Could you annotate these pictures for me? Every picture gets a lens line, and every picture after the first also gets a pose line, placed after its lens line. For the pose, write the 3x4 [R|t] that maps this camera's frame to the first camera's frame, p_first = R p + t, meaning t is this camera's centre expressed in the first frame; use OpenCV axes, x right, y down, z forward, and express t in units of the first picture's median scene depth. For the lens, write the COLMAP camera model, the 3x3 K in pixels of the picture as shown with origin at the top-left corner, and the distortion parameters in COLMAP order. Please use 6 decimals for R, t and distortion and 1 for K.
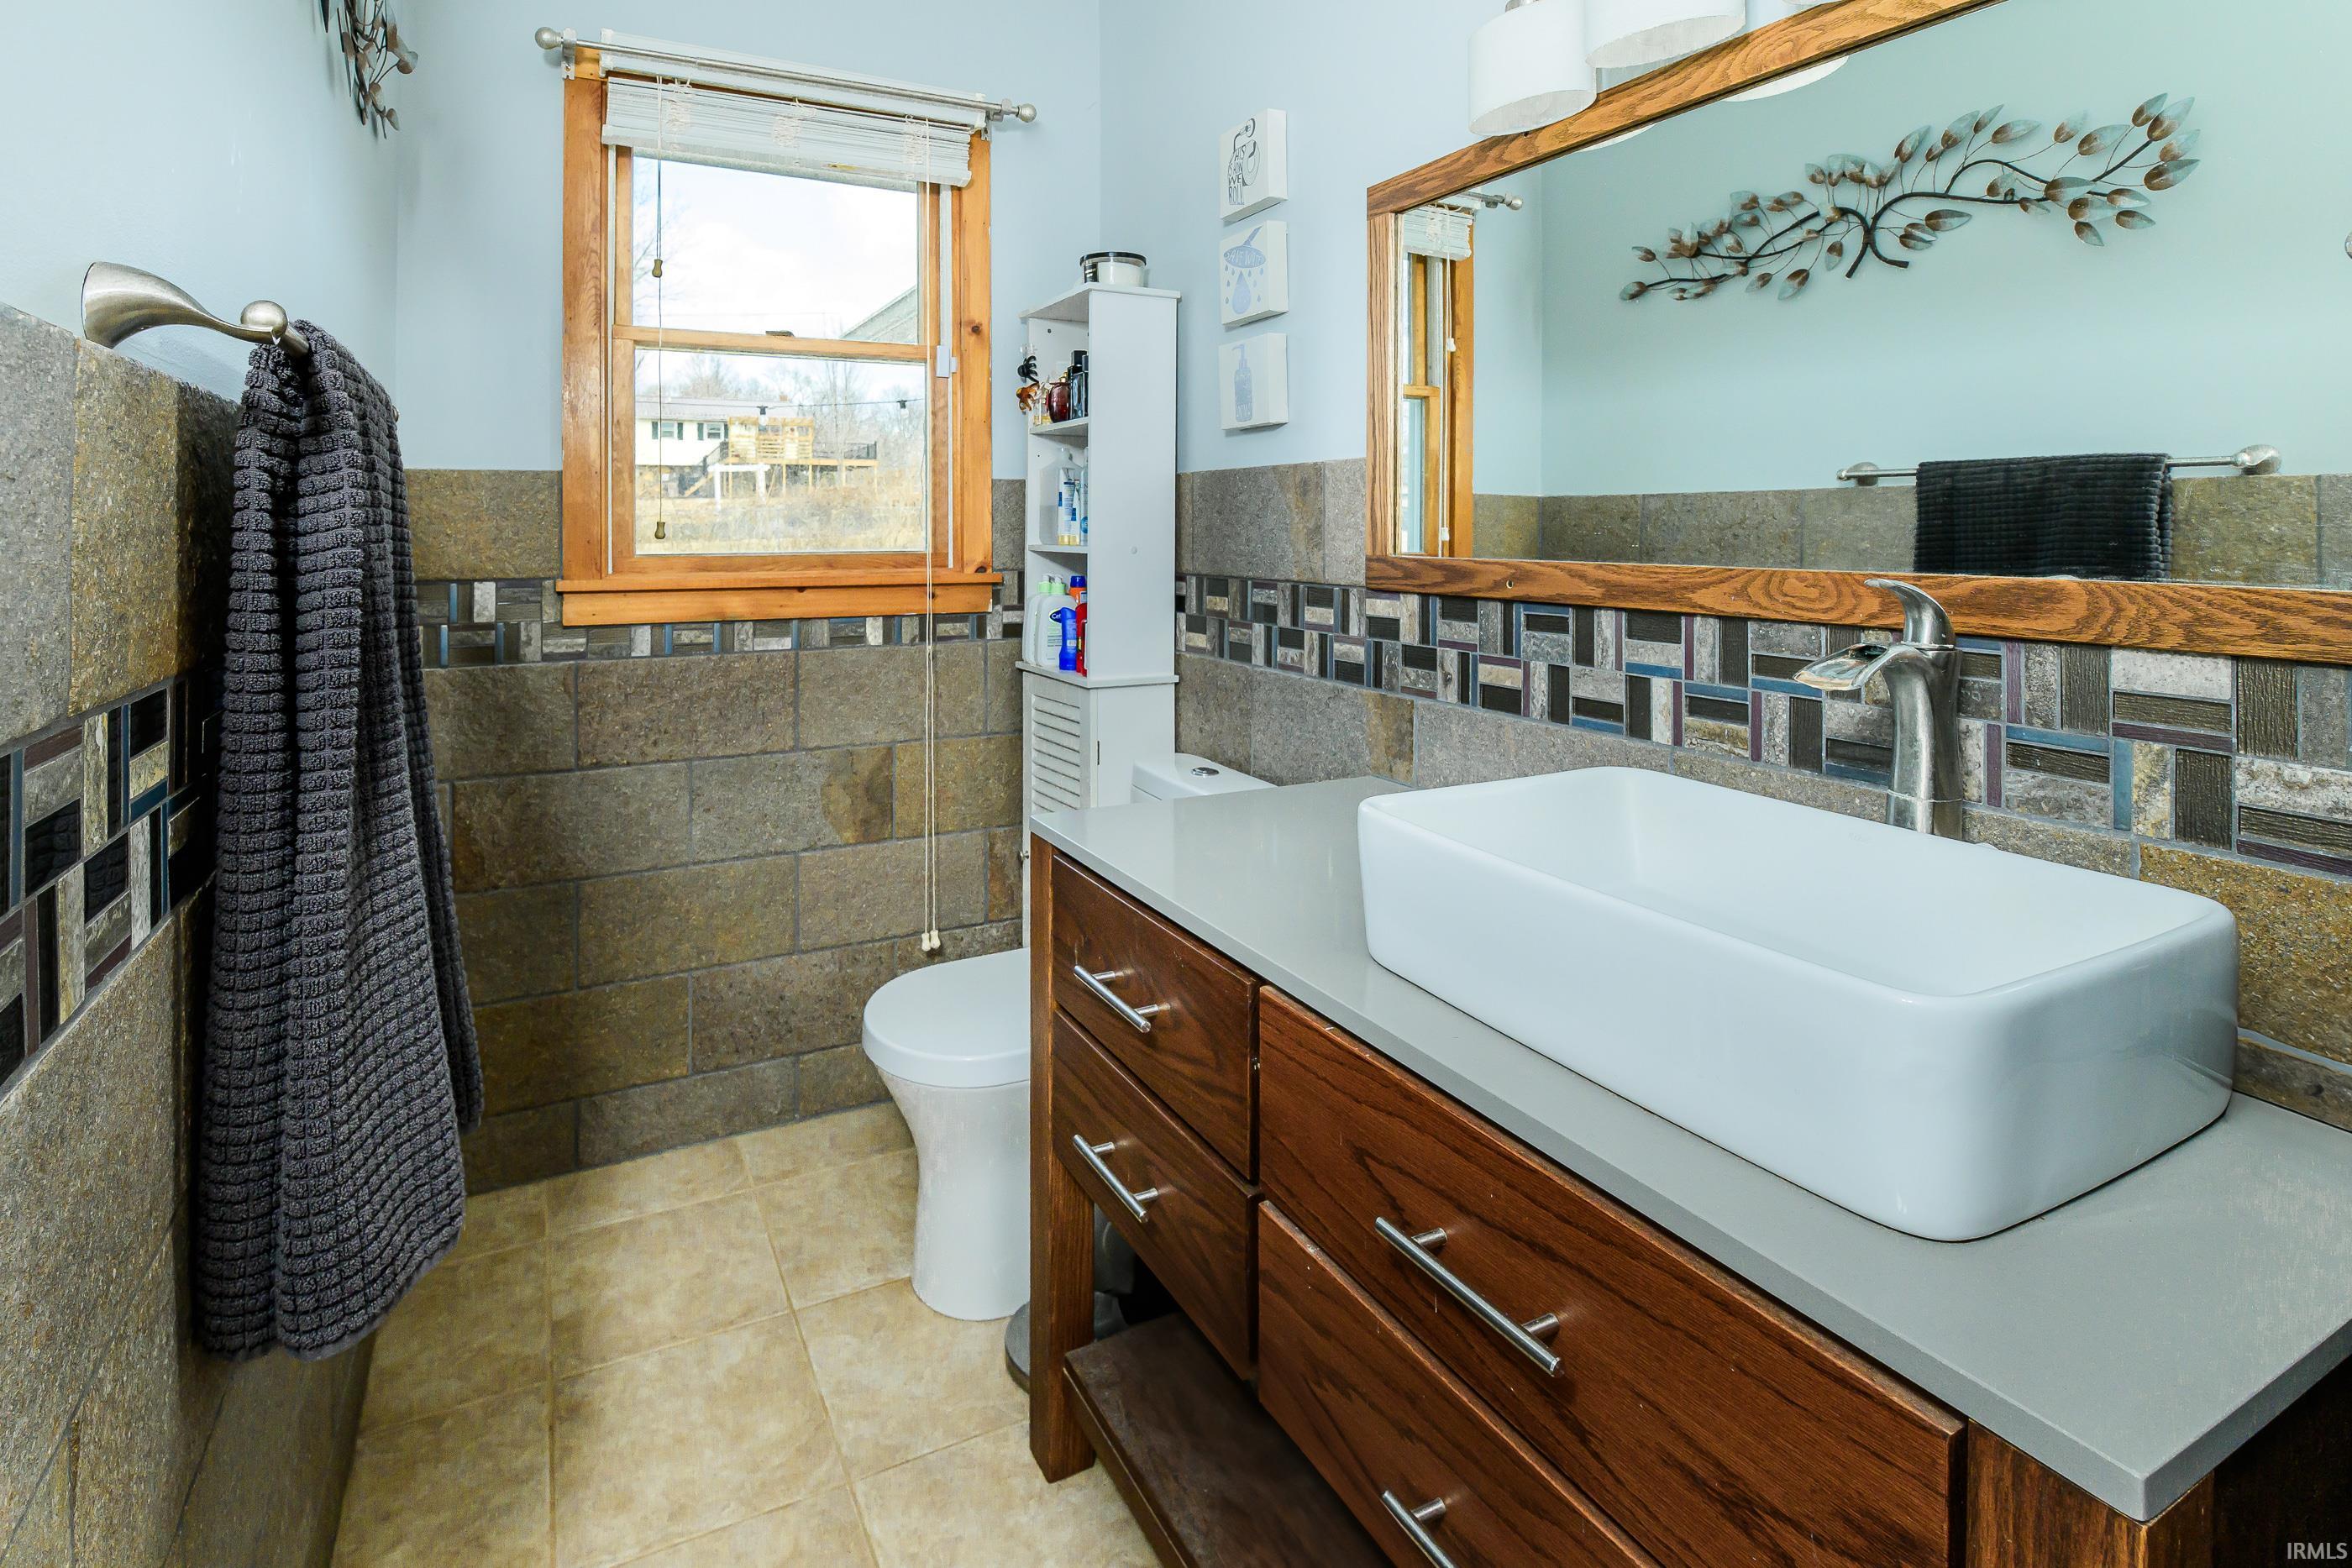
lens RADIAL K [[1174.0, 0, 1176.0], [0, 1174.0, 784.0], [0, 0, 1]] dist [-0.000009, 0.000065]
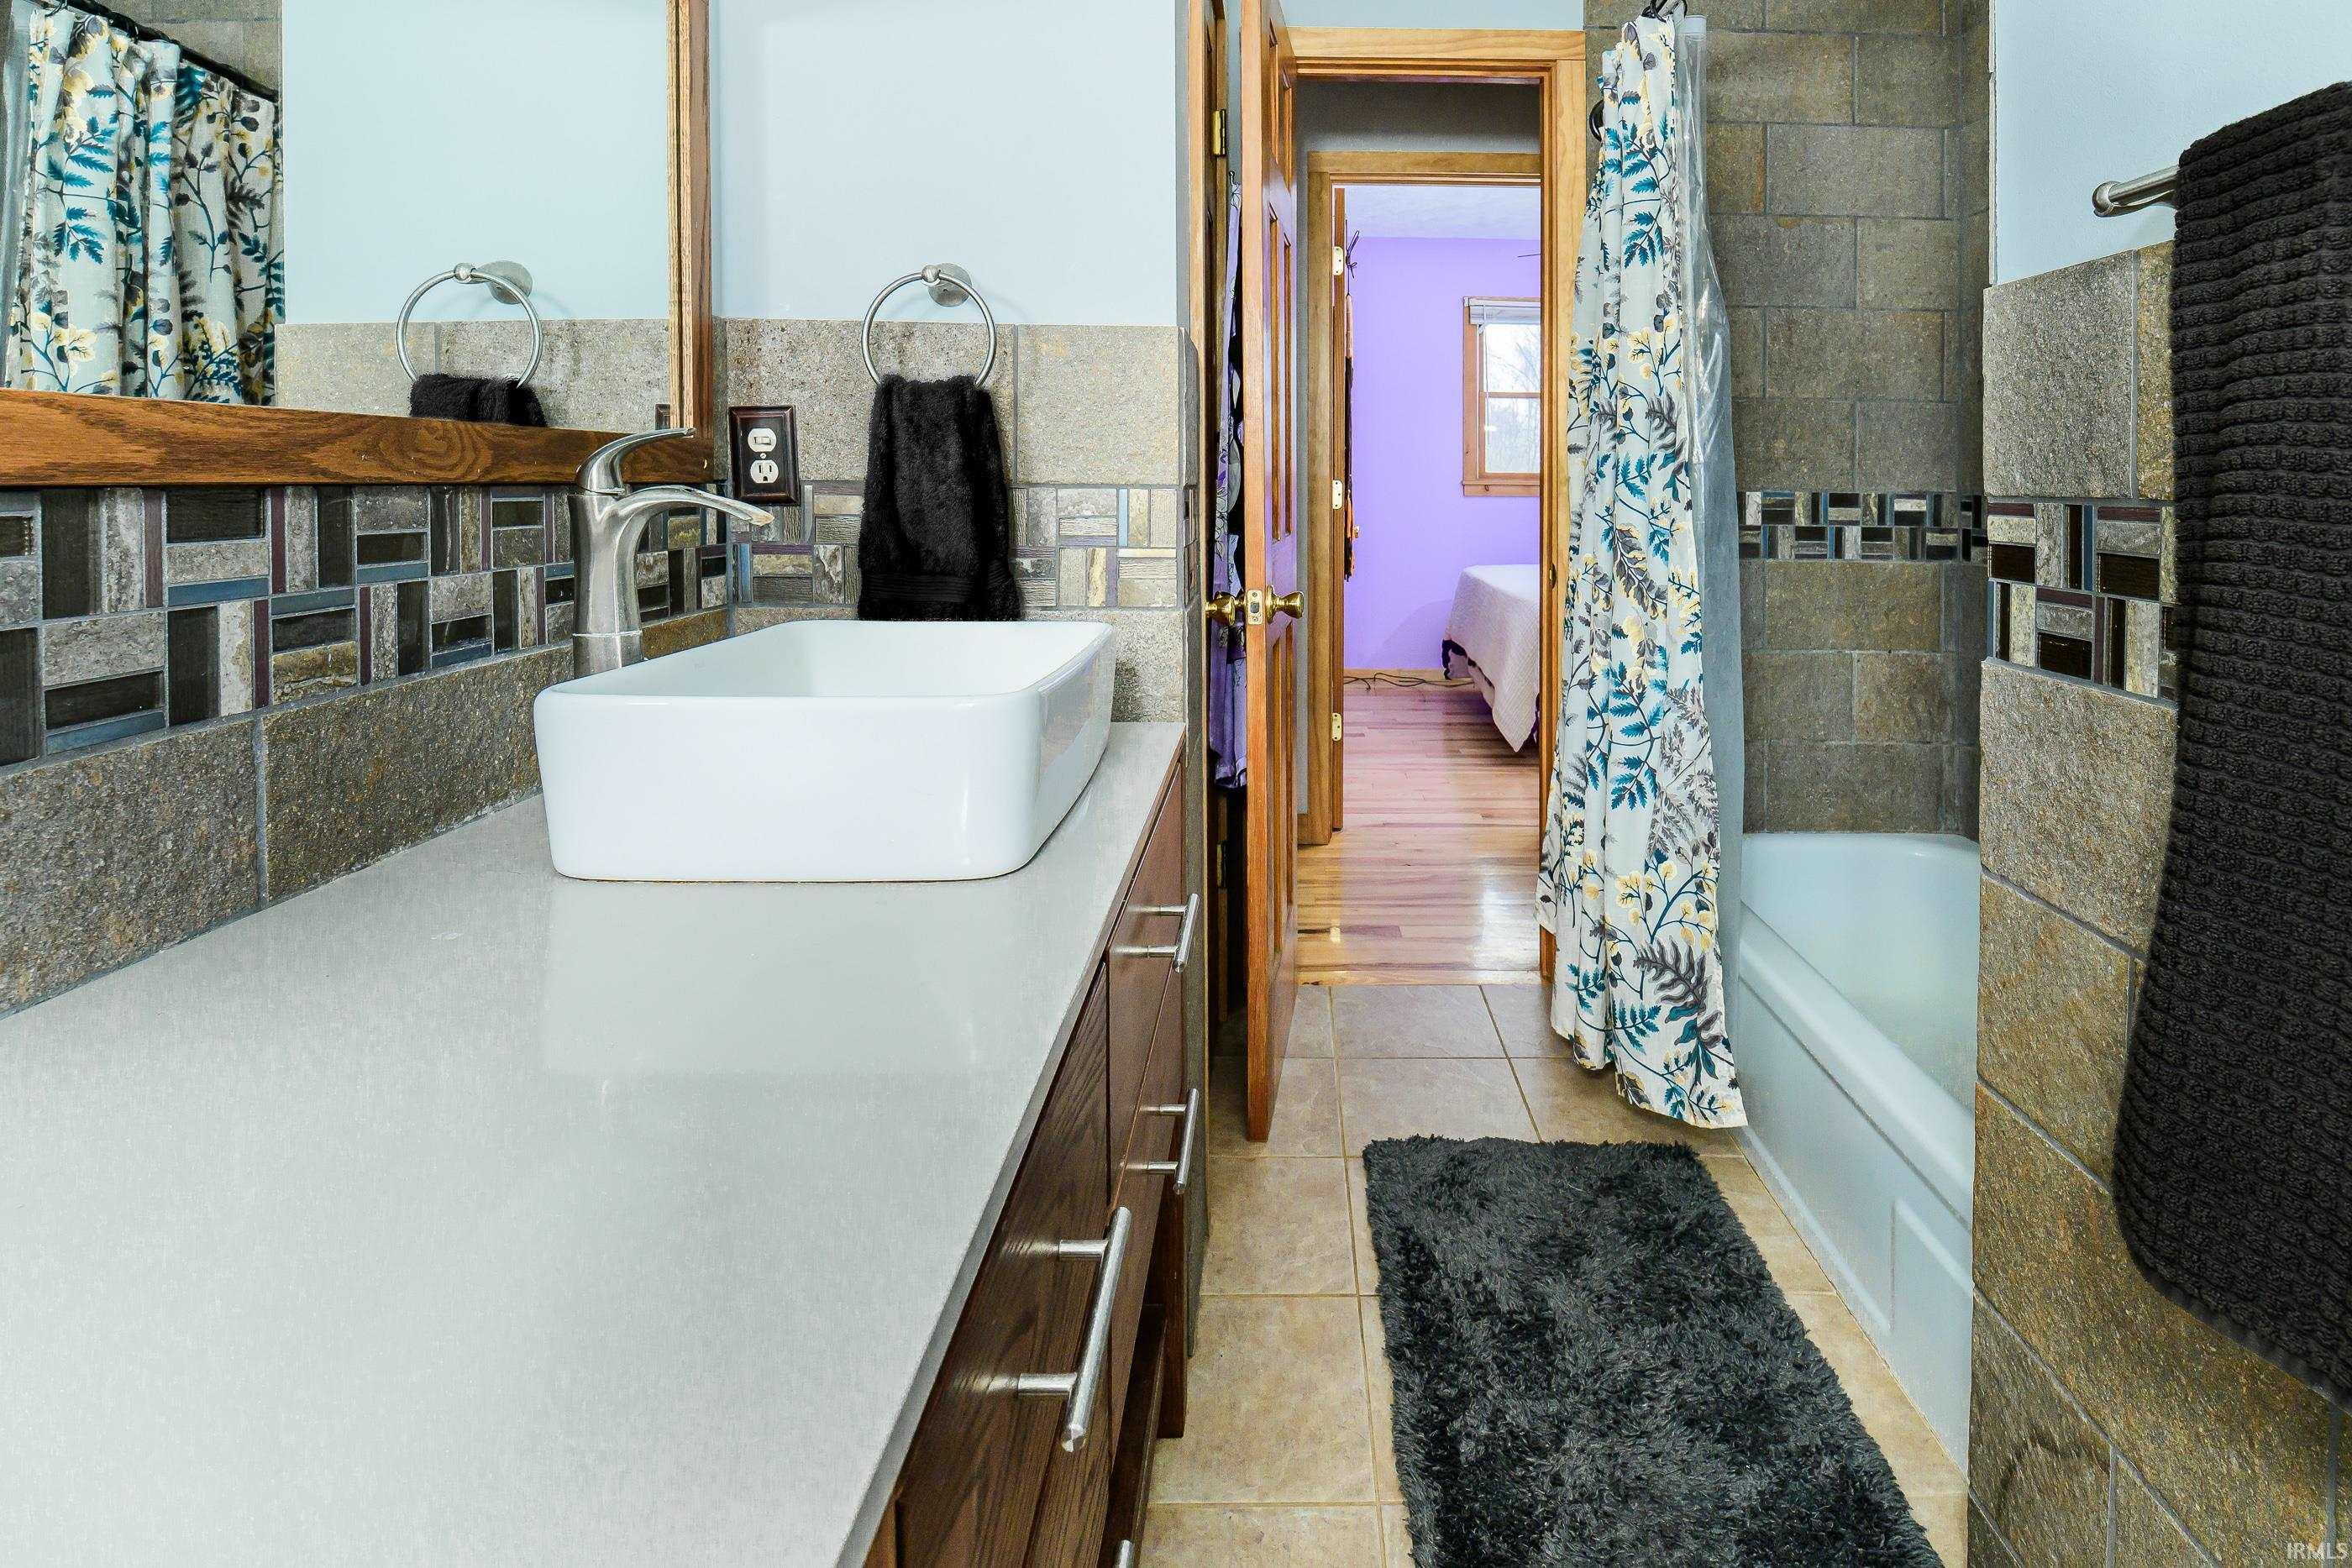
lens RADIAL K [[1174.0, 0, 1176.0], [0, 1174.0, 784.0], [0, 0, 1]] dist [-0.000009, 0.000065]
pose [[-0.831115, -0.135708, 0.539287, -0.326592], [0.124371, 0.899842, 0.418111, -0.200810], [-0.542014, 0.414570, -0.730994, 1.239508]]
